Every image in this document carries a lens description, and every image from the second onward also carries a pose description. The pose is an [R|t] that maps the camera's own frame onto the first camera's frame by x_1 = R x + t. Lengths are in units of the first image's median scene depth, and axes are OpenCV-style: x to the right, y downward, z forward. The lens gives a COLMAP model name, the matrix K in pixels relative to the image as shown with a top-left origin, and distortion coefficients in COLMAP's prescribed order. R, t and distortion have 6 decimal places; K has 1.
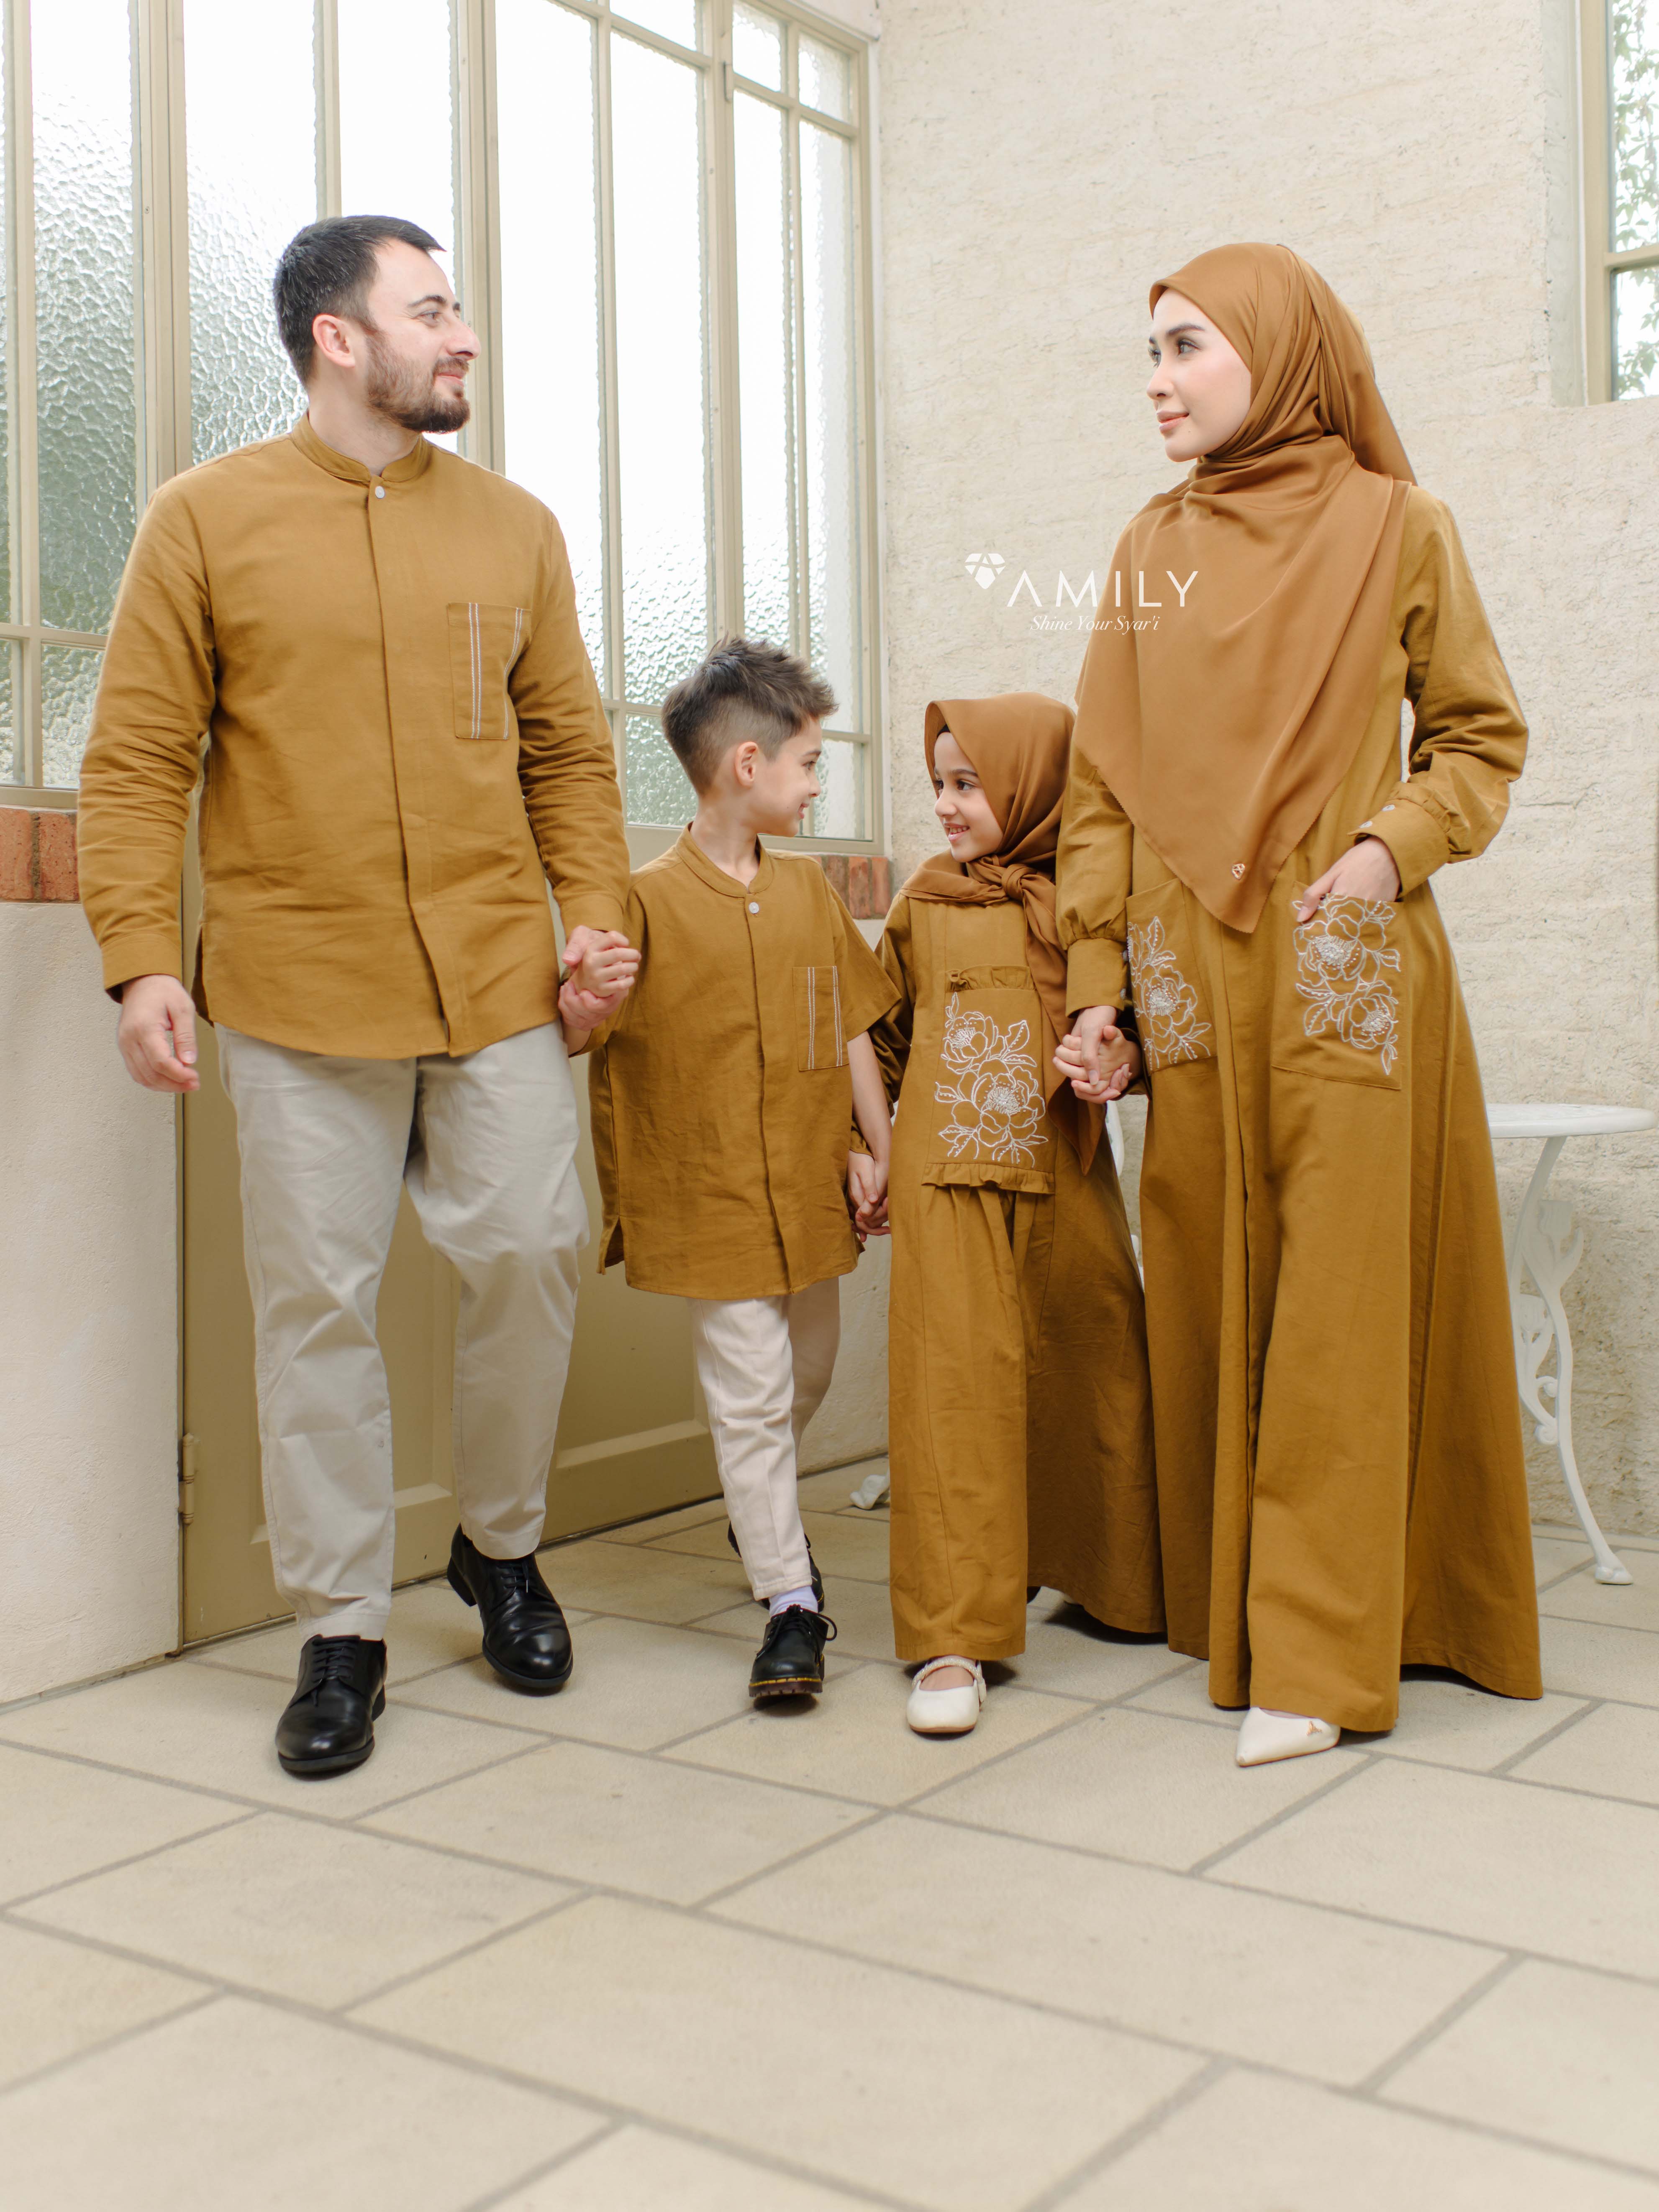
lens RADIAL K [[2481.5, 0, 827.2], [0, 2481.5, 924.0], [0, 0, 1]] dist [0.120303, -0.106528]
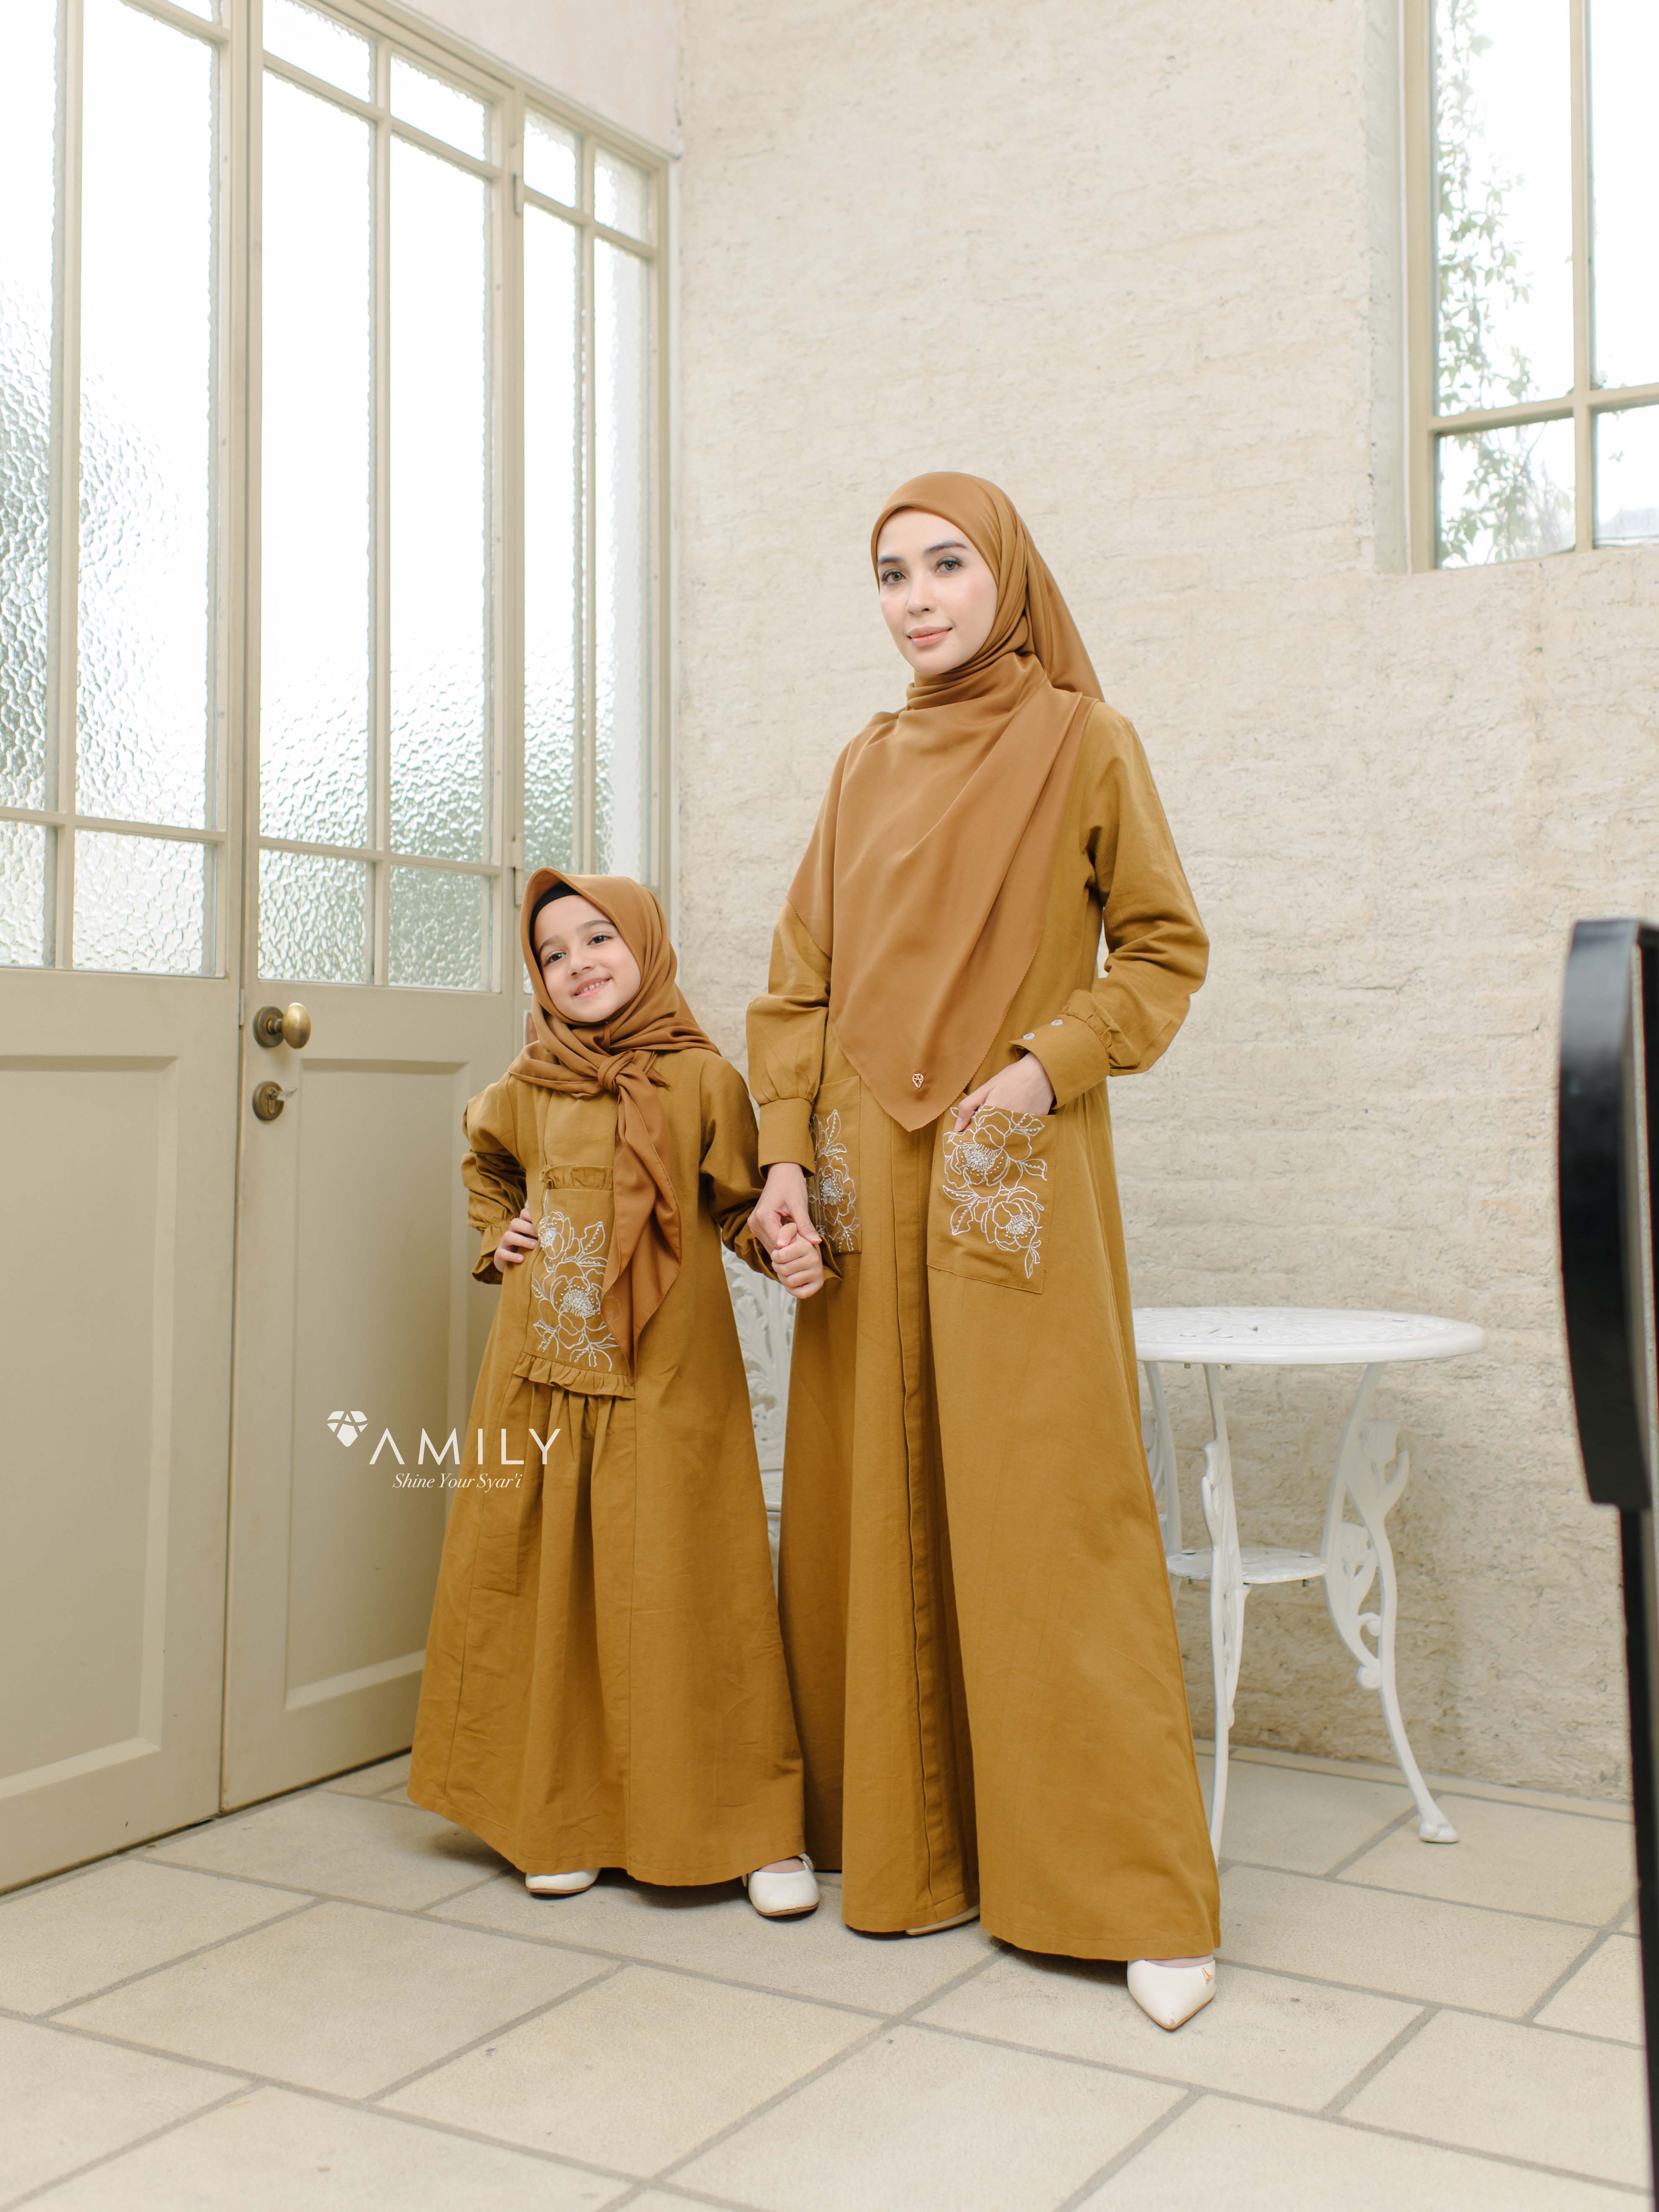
lens RADIAL K [[2481.5, 0, 827.2], [0, 2481.5, 924.0], [0, 0, 1]] dist [0.120303, -0.106528]
pose [[0.996311, 0.021478, 0.083082, 0.003850], [-0.018110, 0.998992, -0.041085, -0.029120], [-0.083881, 0.039428, 0.995695, 0.074278]]
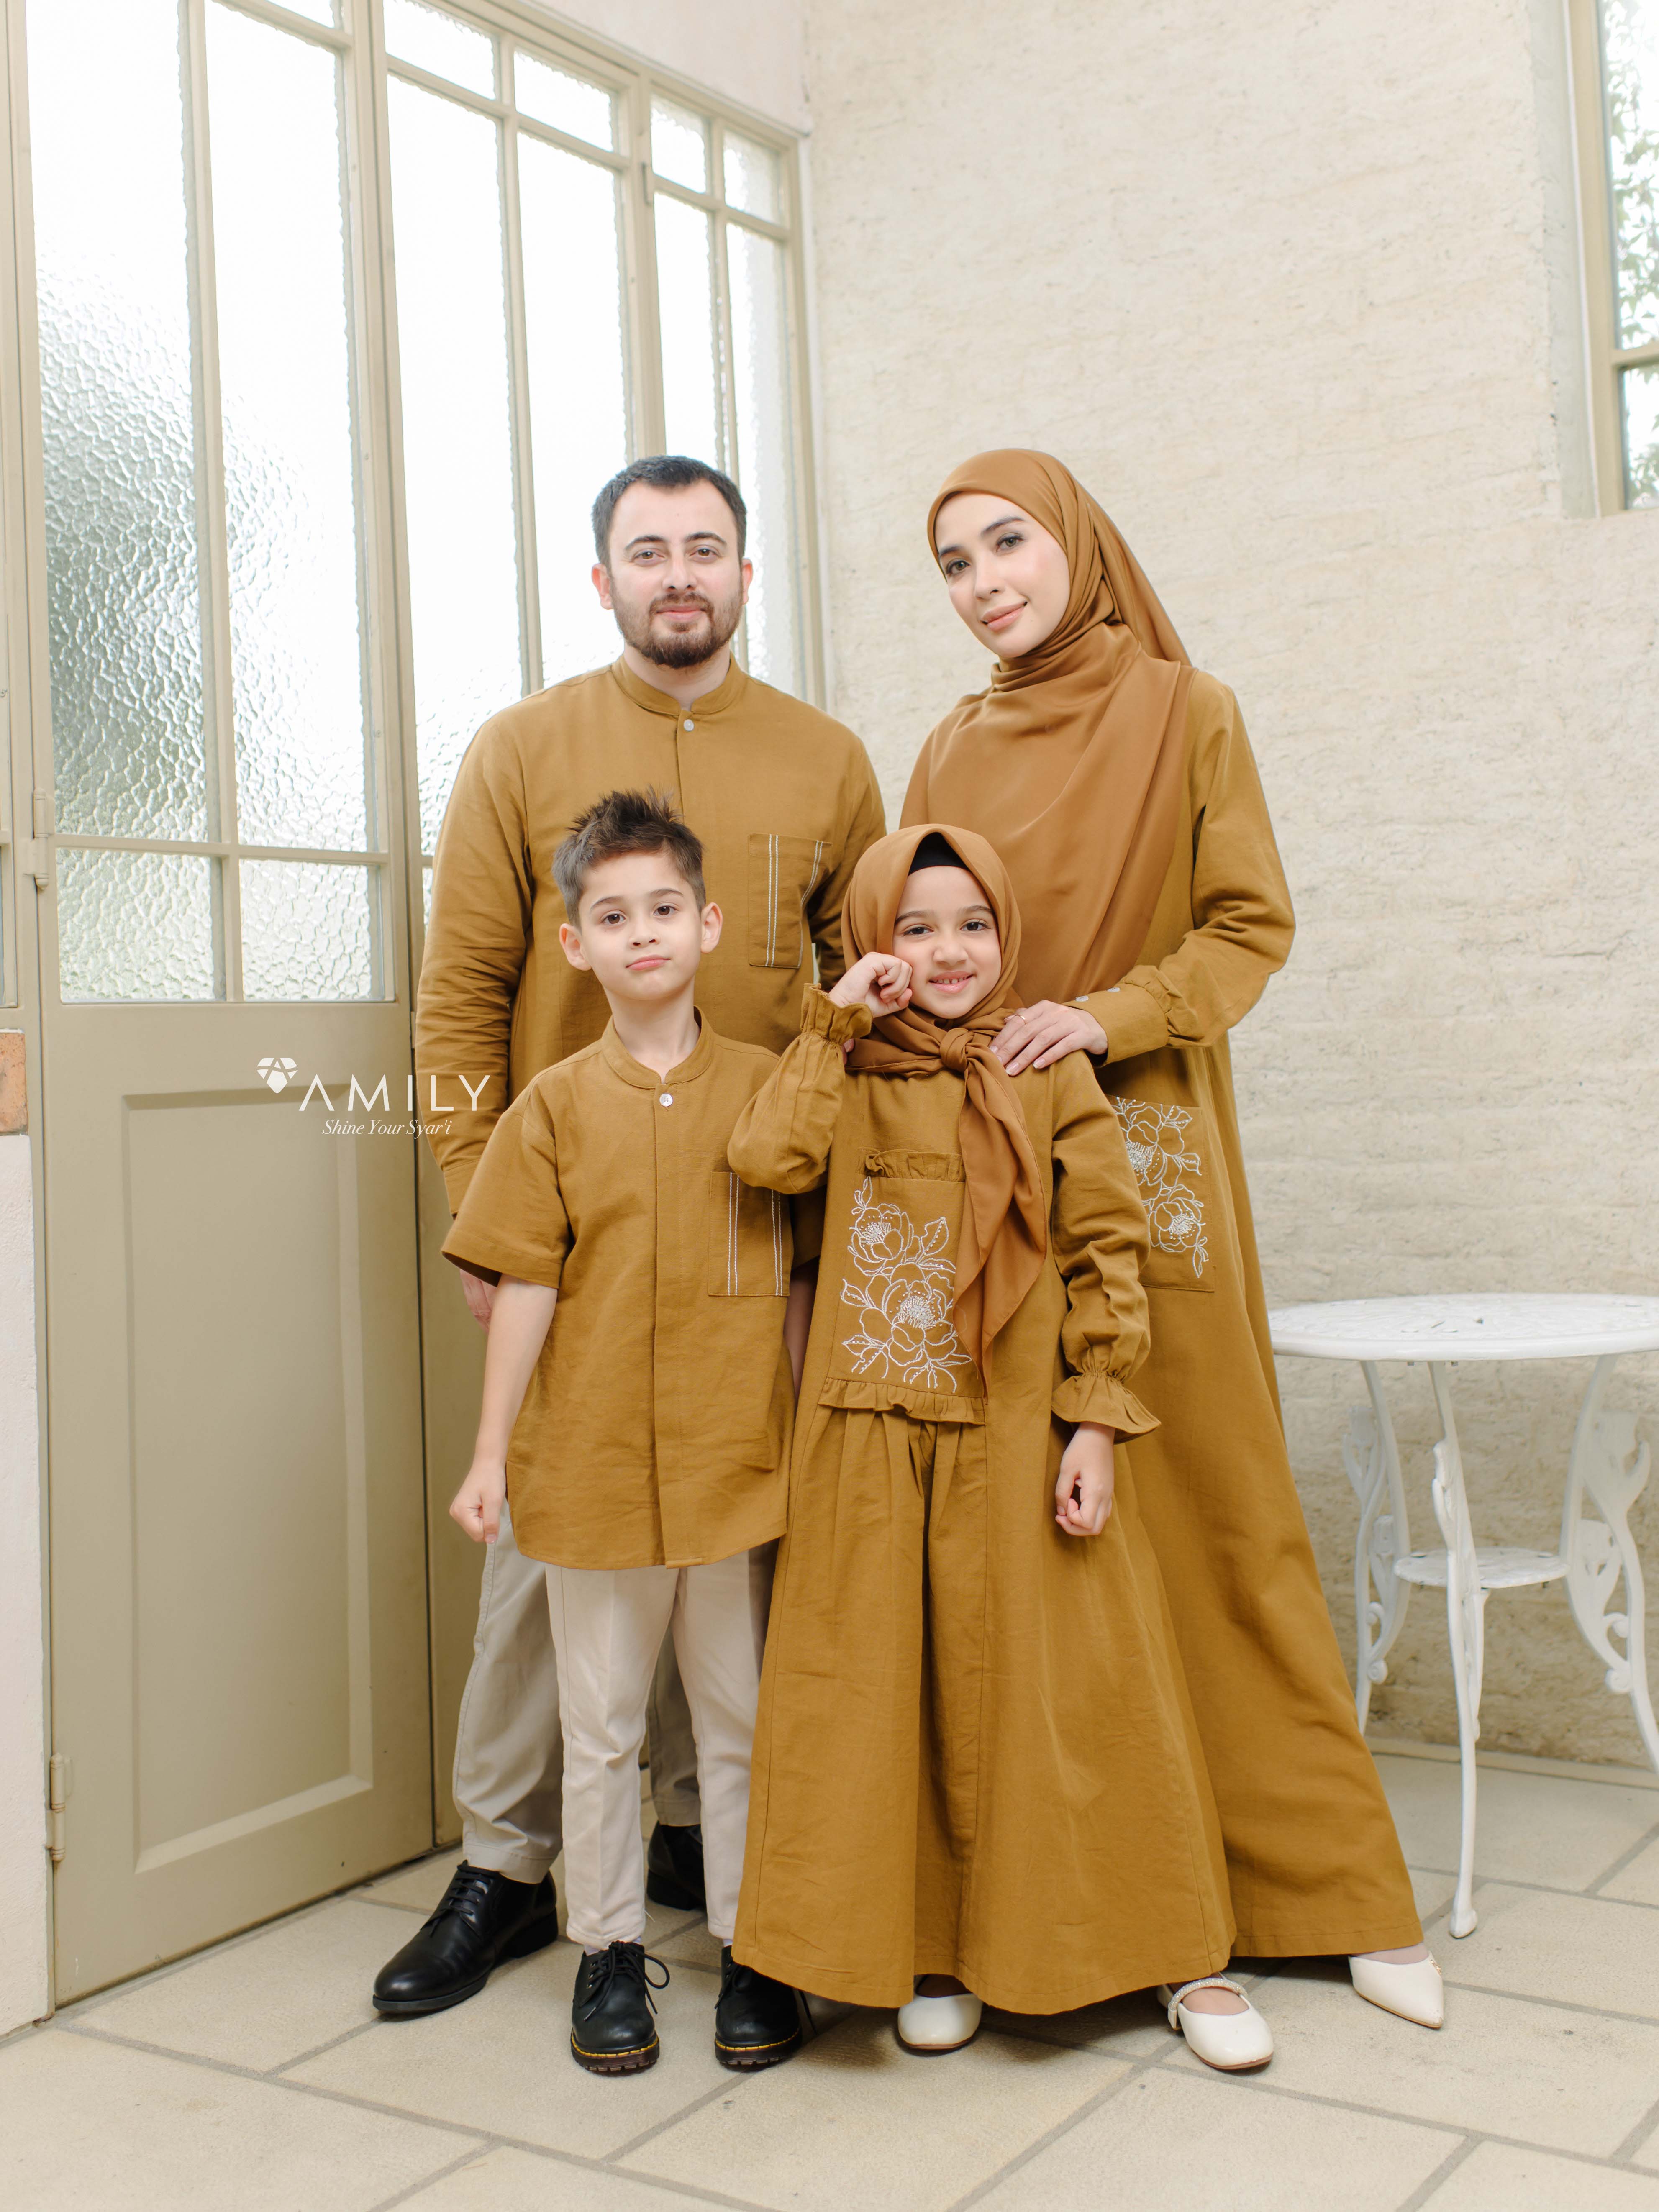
lens RADIAL K [[2481.5, 0, 827.2], [0, 2481.5, 924.0], [0, 0, 1]] dist [0.120303, -0.106528]
pose [[0.999302, -0.028064, 0.024654, -0.004695], [0.028862, 0.999051, -0.032629, -0.036667], [-0.023715, 0.033318, 0.999163, 0.101685]]
